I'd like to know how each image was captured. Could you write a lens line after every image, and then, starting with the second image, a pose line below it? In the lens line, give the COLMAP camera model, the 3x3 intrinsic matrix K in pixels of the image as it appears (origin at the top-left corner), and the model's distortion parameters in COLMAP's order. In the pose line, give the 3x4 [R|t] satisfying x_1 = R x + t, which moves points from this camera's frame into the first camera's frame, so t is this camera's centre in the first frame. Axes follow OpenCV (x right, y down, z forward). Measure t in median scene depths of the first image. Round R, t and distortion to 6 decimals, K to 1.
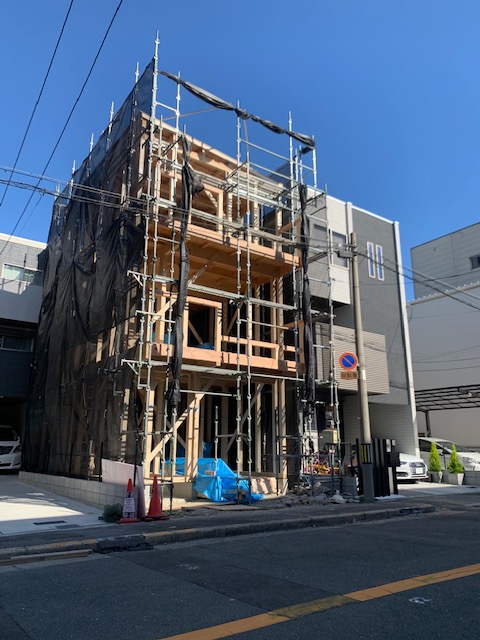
lens RADIAL K [[485.2, 0, 238.0], [0, 485.2, 319.5], [0, 0, 1]] dist [0.008803, -0.005032]
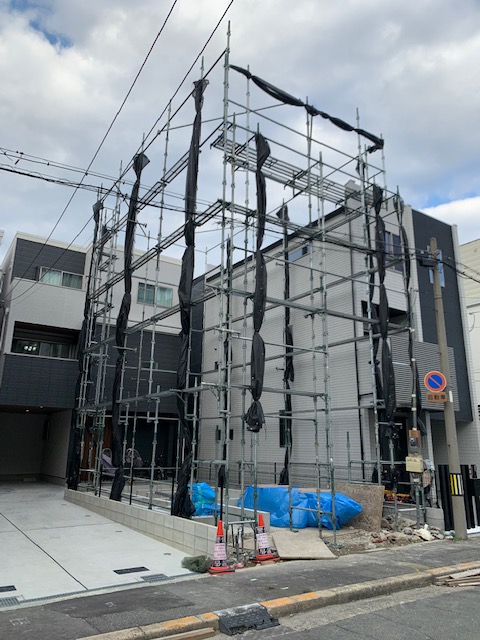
lens RADIAL K [[485.2, 0, 236.1], [0, 485.2, 317.8], [0, 0, 1]] dist [0.008803, -0.005032]
pose [[0.999661, 0.007285, -0.024996, -0.122634], [-0.007226, 0.999971, 0.002451, -0.032554], [0.025013, -0.002270, 0.999685, 0.082173]]
